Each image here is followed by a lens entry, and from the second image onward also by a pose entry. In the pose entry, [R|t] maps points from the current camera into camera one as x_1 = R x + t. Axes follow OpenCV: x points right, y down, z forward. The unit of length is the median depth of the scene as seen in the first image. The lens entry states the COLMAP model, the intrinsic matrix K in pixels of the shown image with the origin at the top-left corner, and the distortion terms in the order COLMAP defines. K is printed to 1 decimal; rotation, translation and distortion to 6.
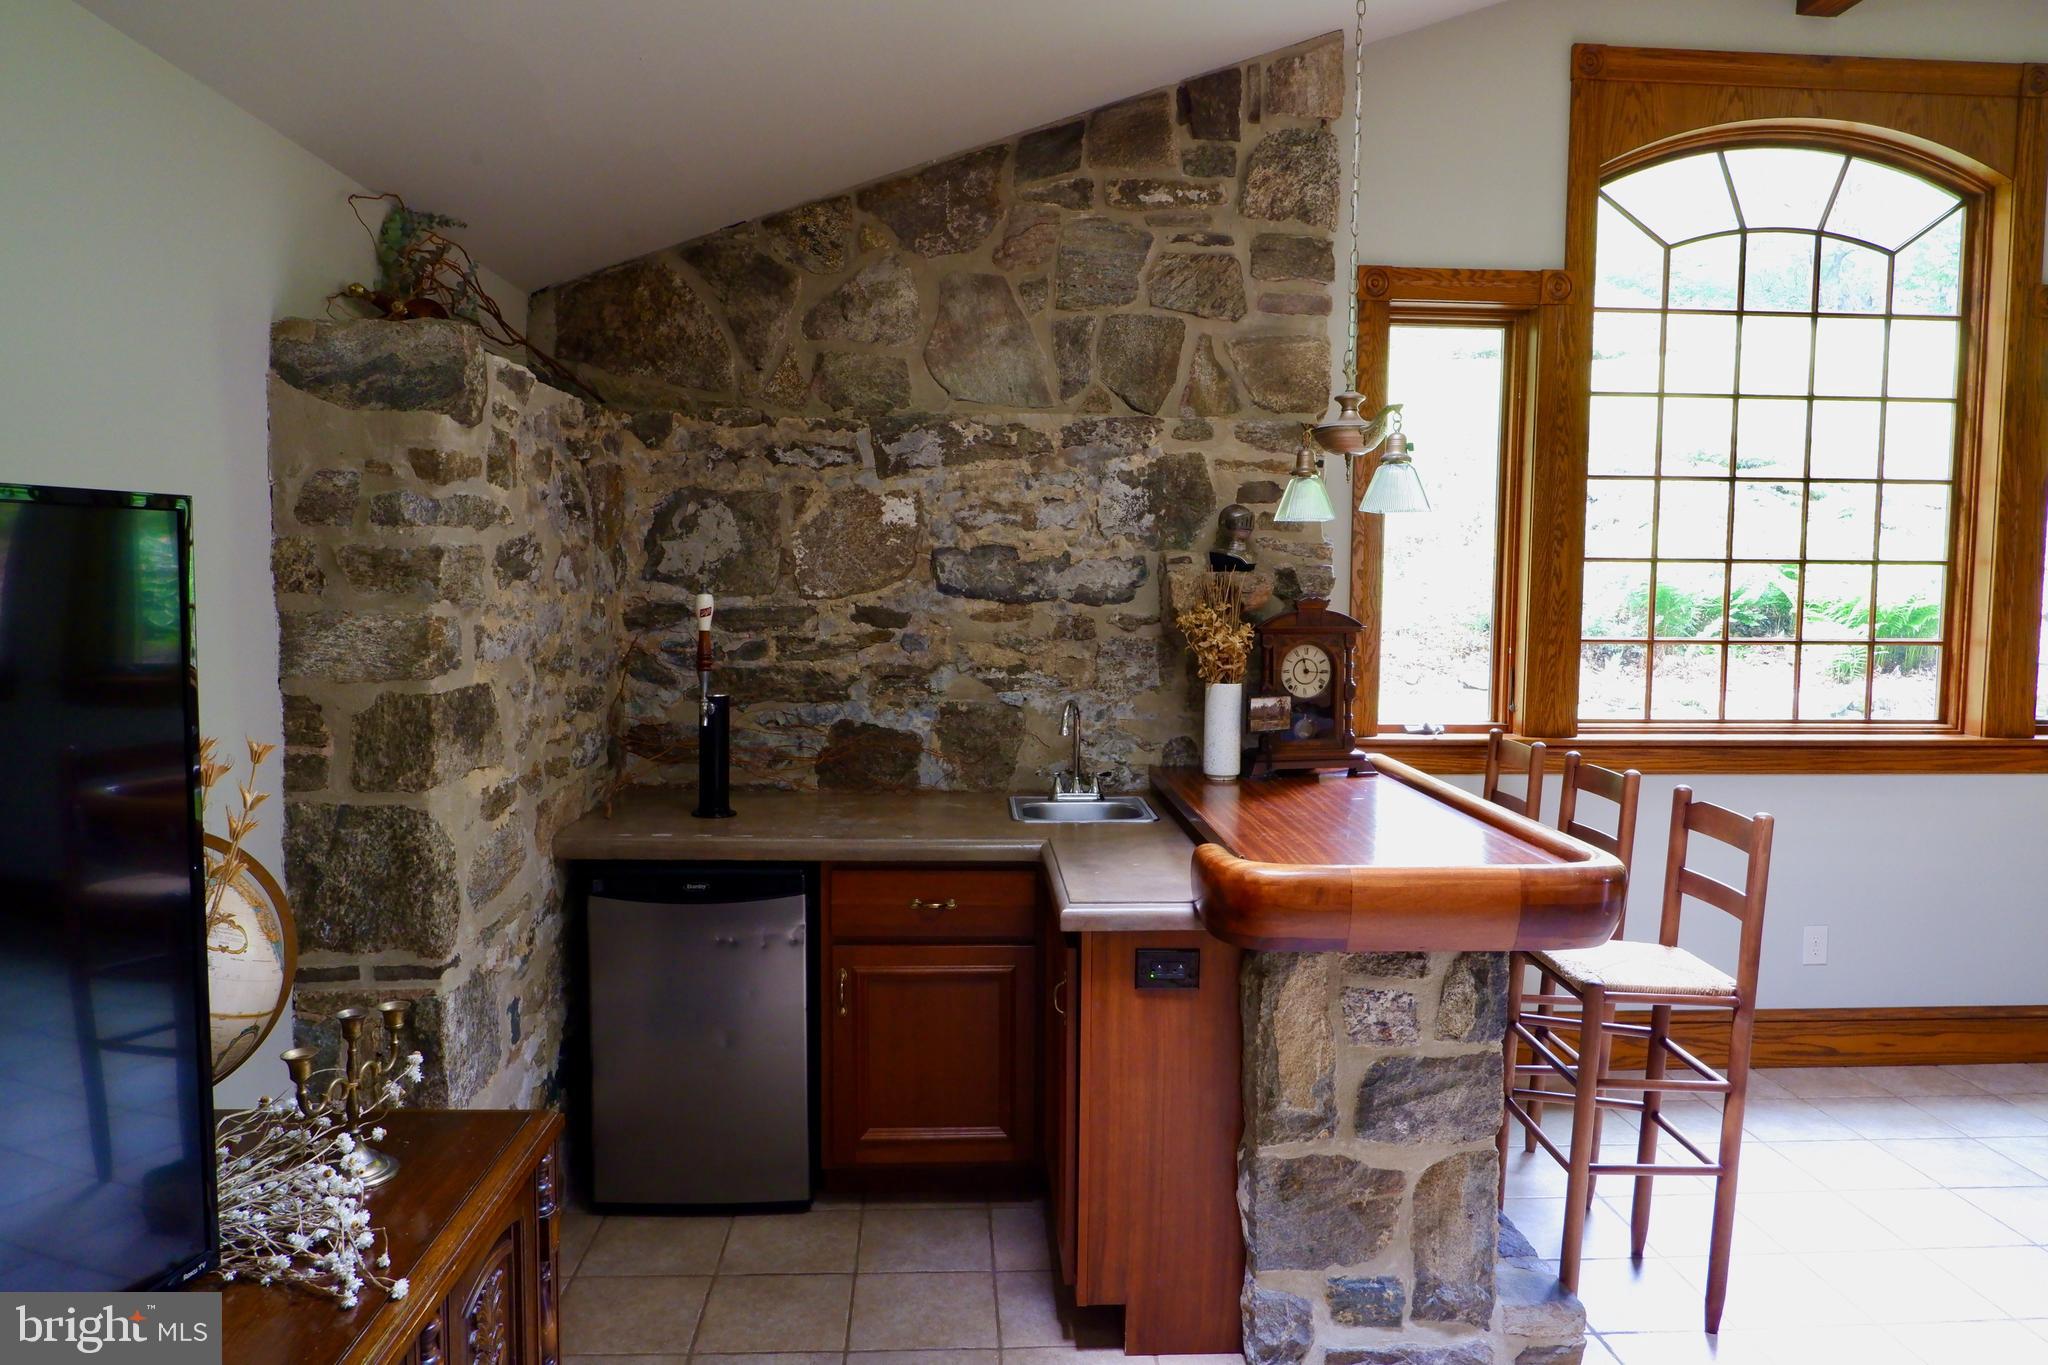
lens RADIAL K [[1390.0, 0, 1022.0], [0, 1390.0, 679.4], [0, 0, 1]] dist [-0.015135, 0.000325]
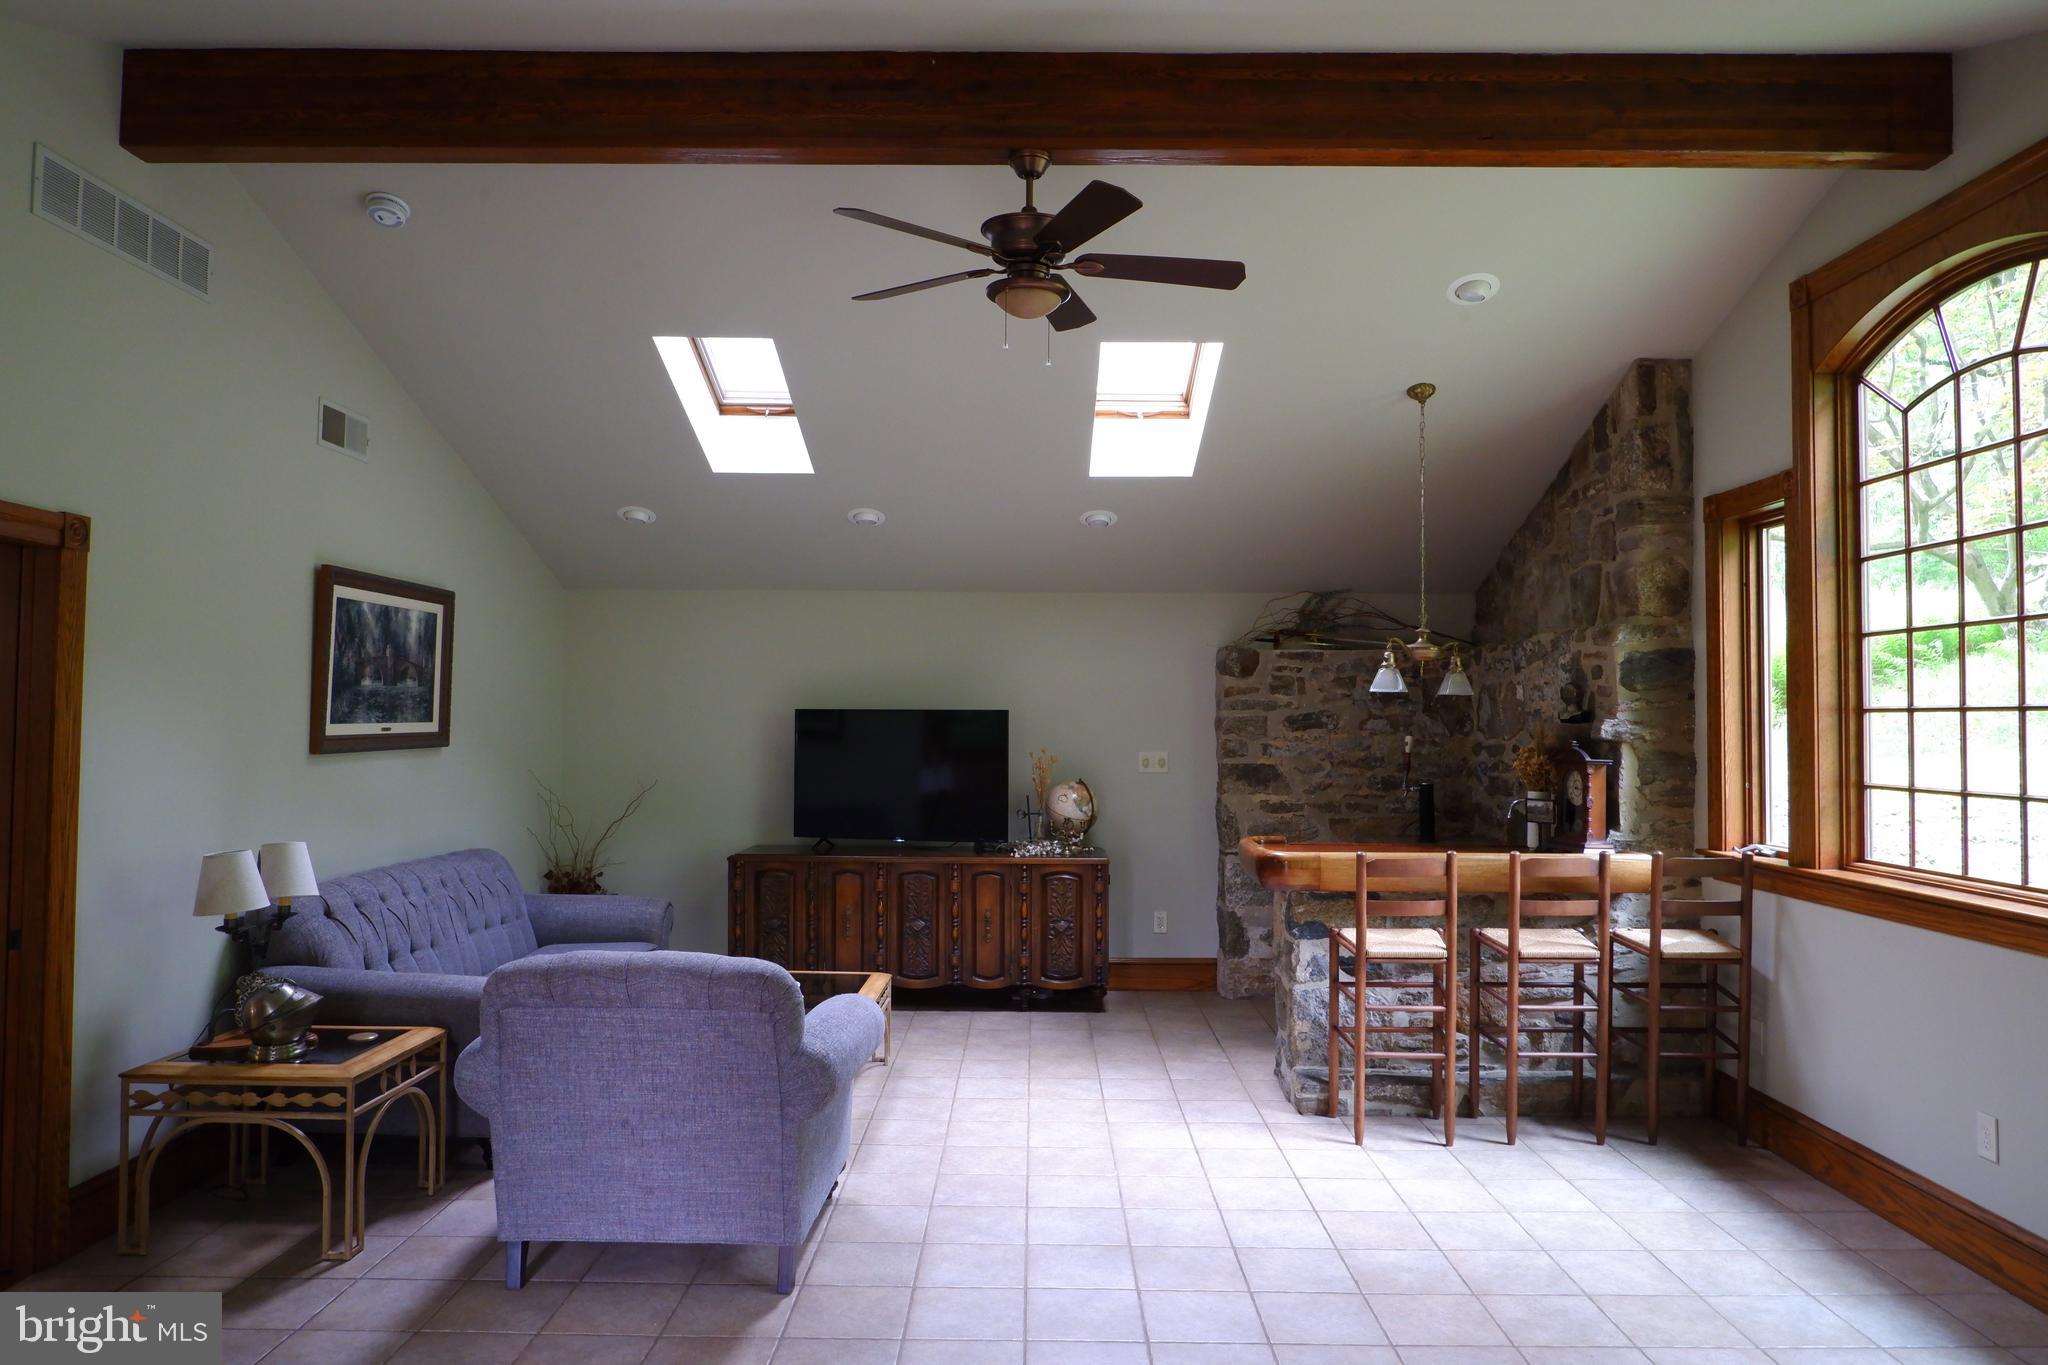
lens RADIAL K [[1334.8, 0, 1031.2], [0, 1334.8, 676.0], [0, 0, 1]] dist [-0.007736, 0.000770]
pose [[-0.061285, -0.044524, -0.997127, 2.213621], [-0.084160, 0.995678, -0.039287, -0.026931], [0.994566, 0.081510, -0.064768, 0.624647]]
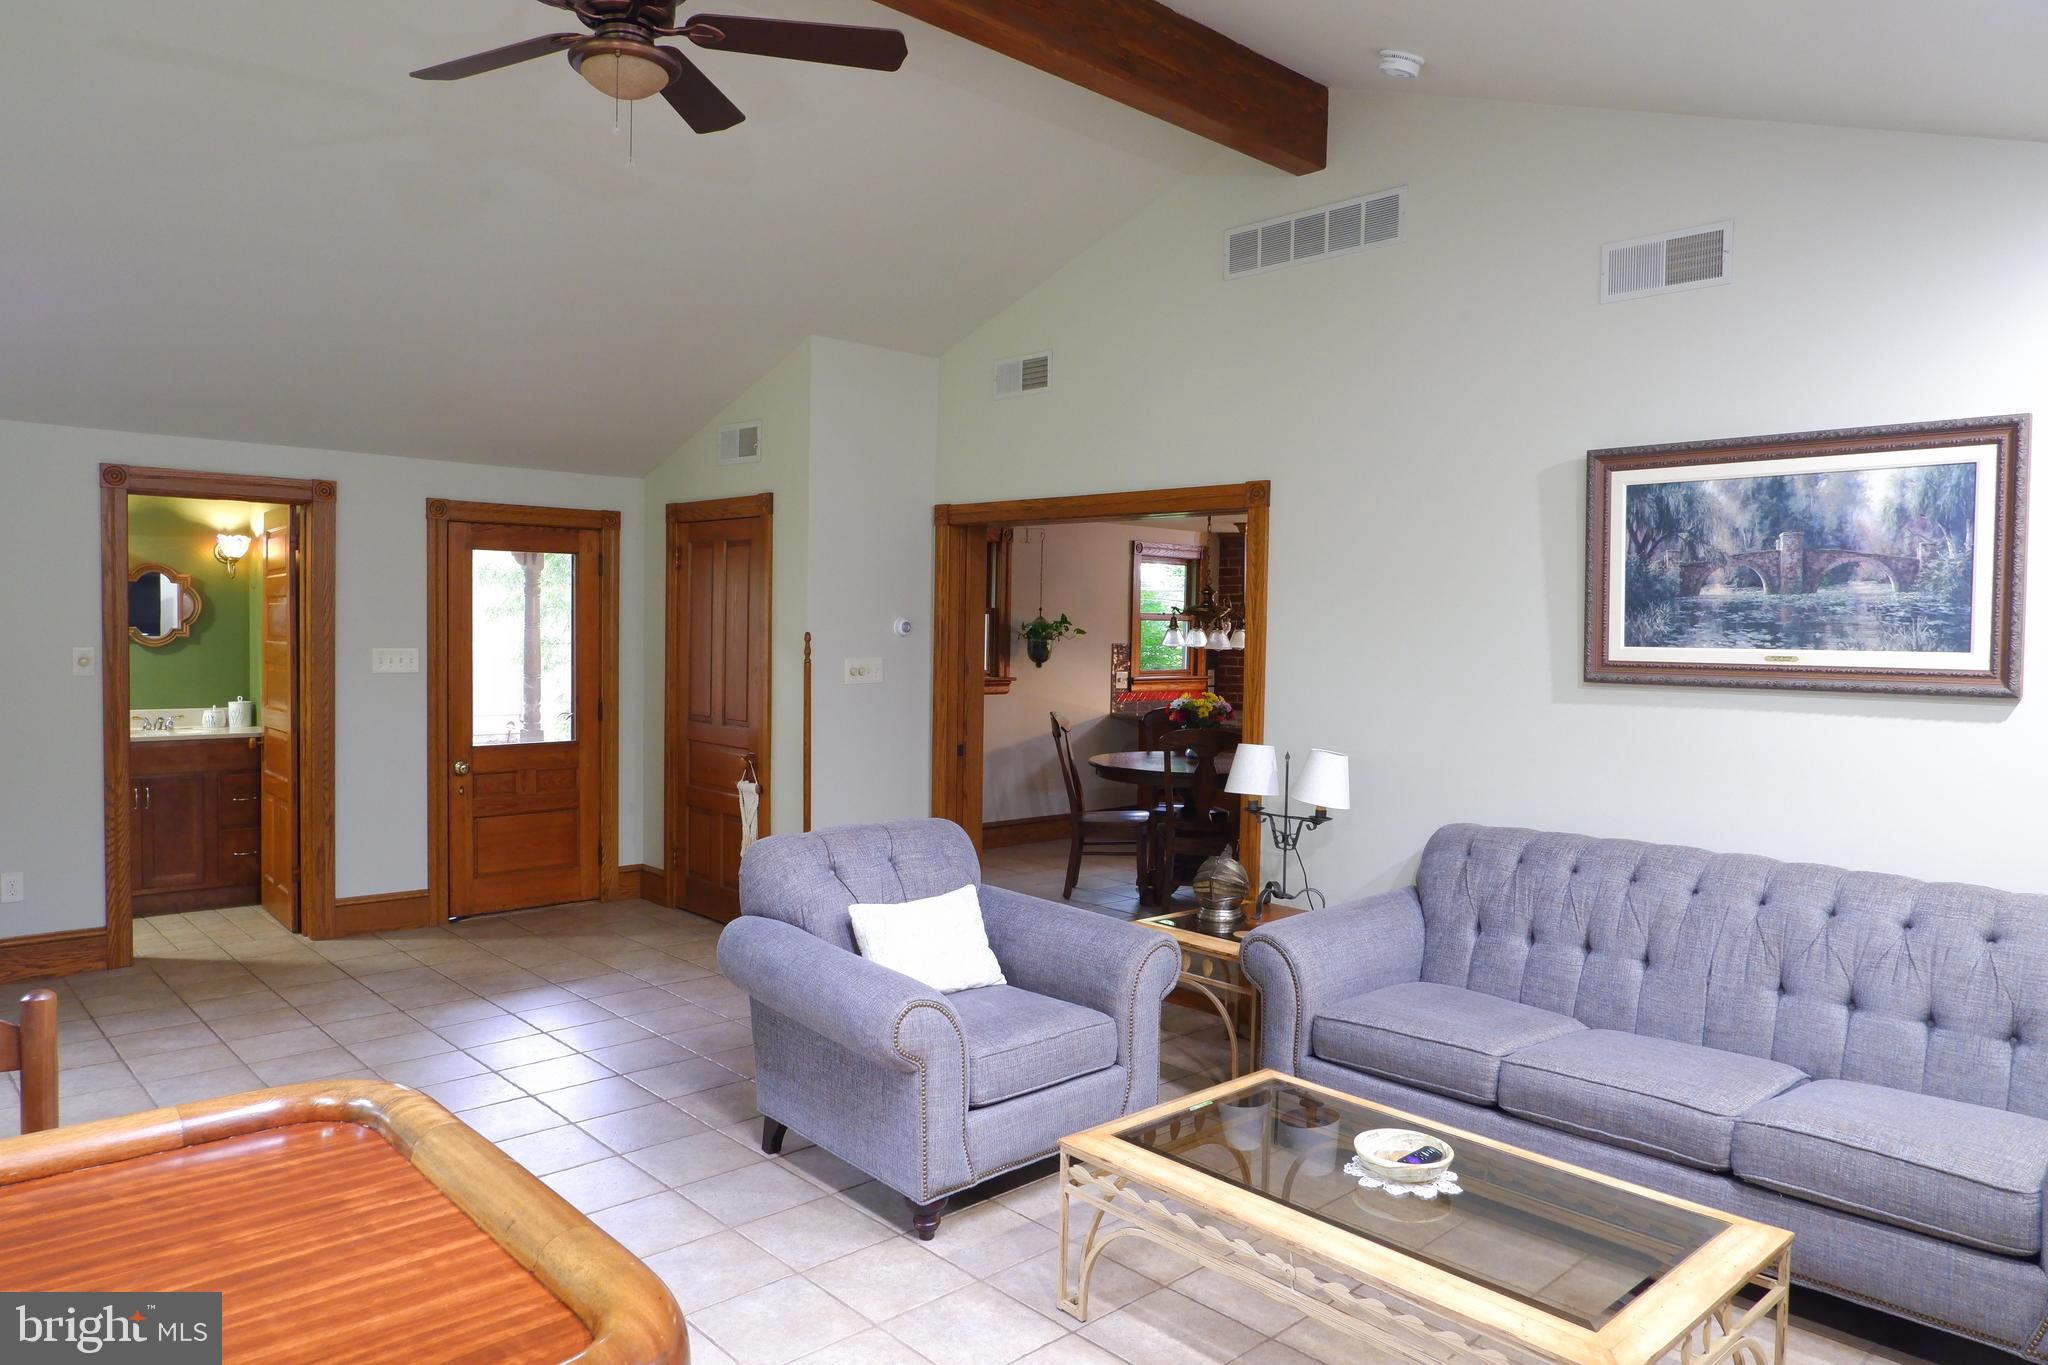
lens RADIAL K [[1334.8, 0, 1031.2], [0, 1334.8, 676.0], [0, 0, 1]] dist [-0.007736, 0.000770]
pose [[-0.641448, -0.052780, 0.765349, -0.178718], [0.031610, 0.994965, 0.095108, -0.077497], [-0.766515, 0.085200, -0.636550, 0.970092]]
